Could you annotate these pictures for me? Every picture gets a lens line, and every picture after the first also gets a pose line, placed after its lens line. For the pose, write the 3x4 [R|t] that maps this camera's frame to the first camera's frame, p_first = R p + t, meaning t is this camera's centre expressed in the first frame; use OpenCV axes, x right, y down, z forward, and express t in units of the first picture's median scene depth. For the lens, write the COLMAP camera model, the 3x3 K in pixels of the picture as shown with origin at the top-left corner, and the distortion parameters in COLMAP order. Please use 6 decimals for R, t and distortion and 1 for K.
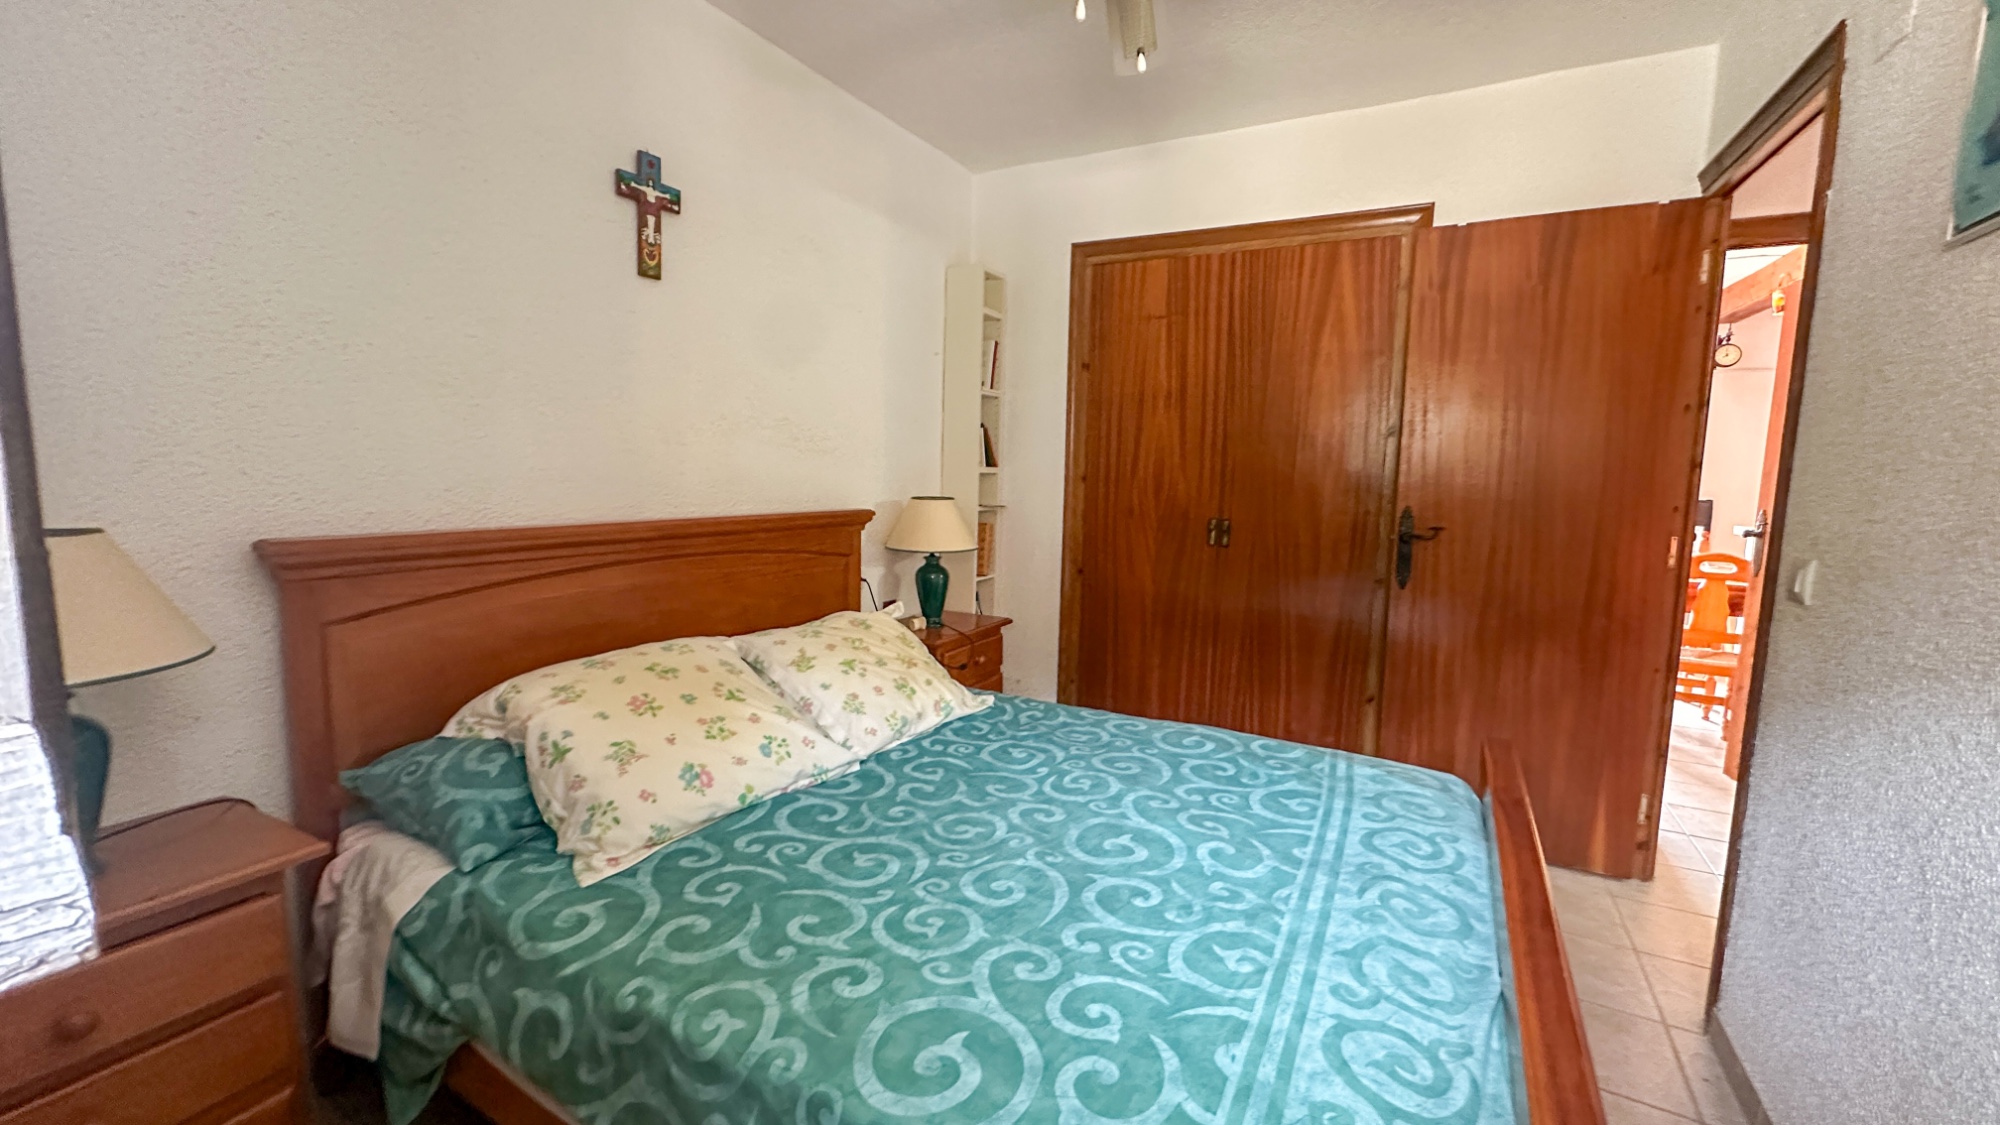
lens RADIAL K [[794.1, 0, 1006.1], [0, 794.1, 558.9], [0, 0, 1]] dist [-0.001335, 0.000479]
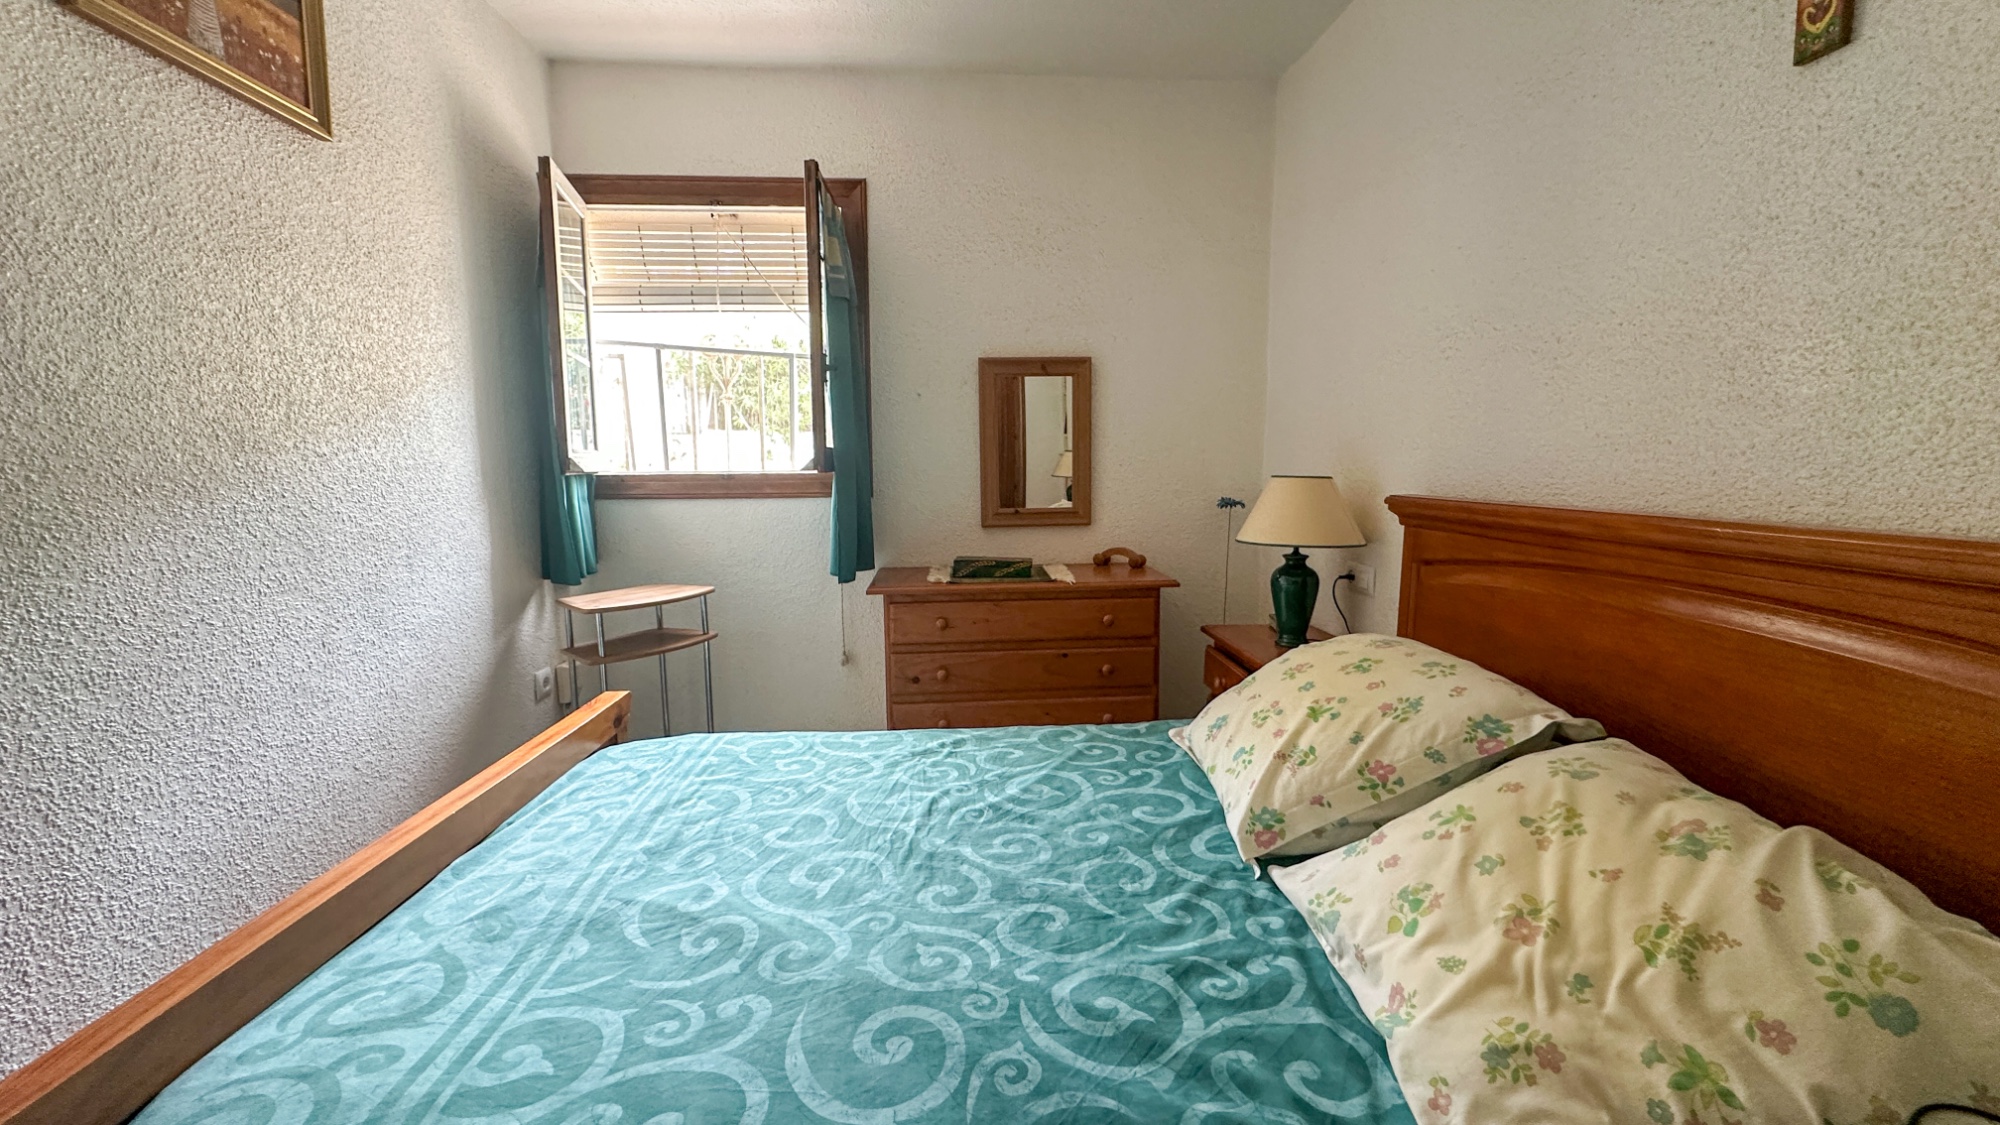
lens RADIAL K [[794.1, 0, 1000.2], [0, 794.1, 560.1], [0, 0, 1]] dist [-0.001335, 0.000479]
pose [[-0.846965, 0.047092, -0.529559, 0.352076], [-0.077022, 0.974692, 0.209864, -0.122045], [0.526040, 0.218535, -0.821903, 1.461719]]
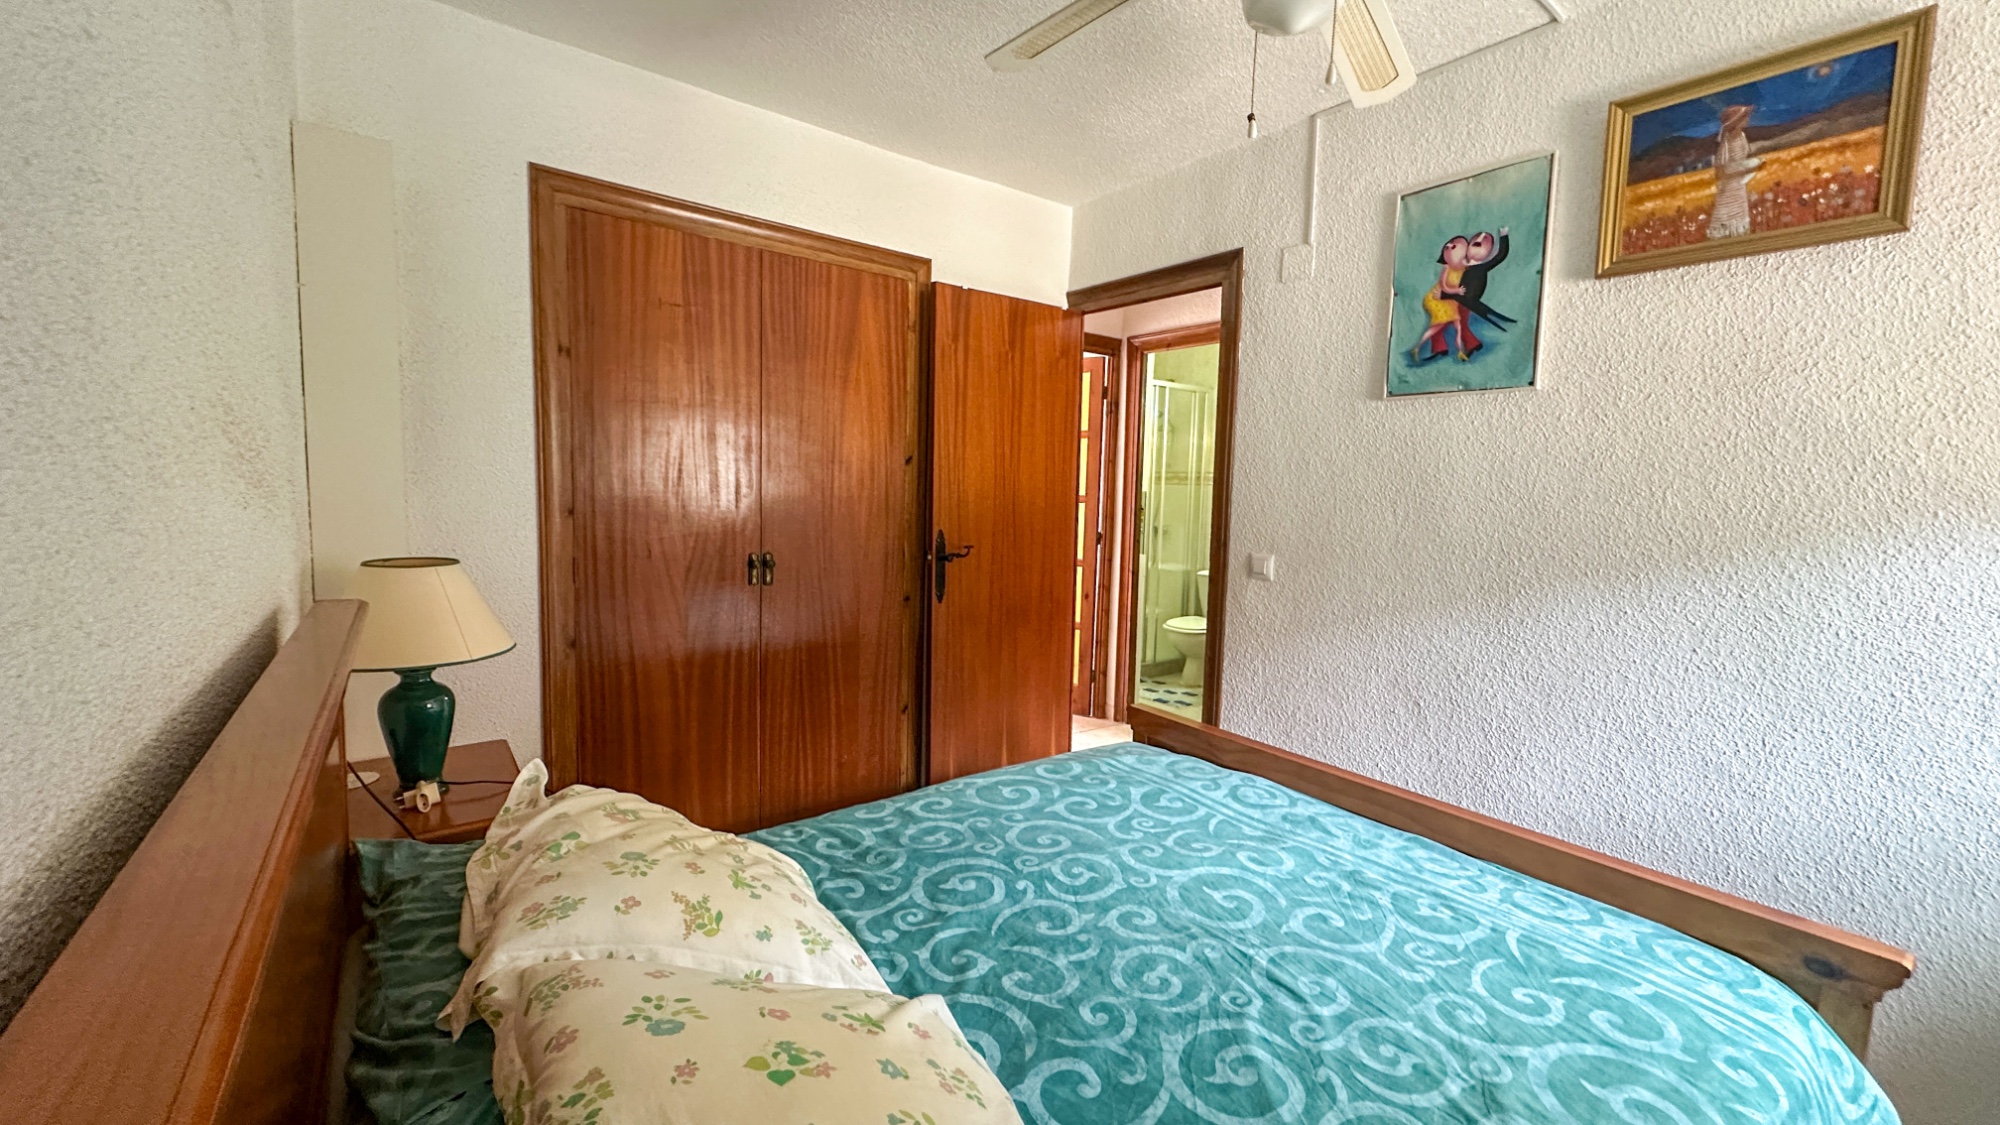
lens RADIAL K [[794.1, 0, 1003.1], [0, 794.1, 555.4], [0, 0, 1]] dist [-0.001335, 0.000479]
pose [[0.409398, -0.090629, 0.907843, -0.729700], [0.088469, 0.994308, 0.059365, -0.134465], [-0.908057, 0.056012, 0.415085, 0.704035]]
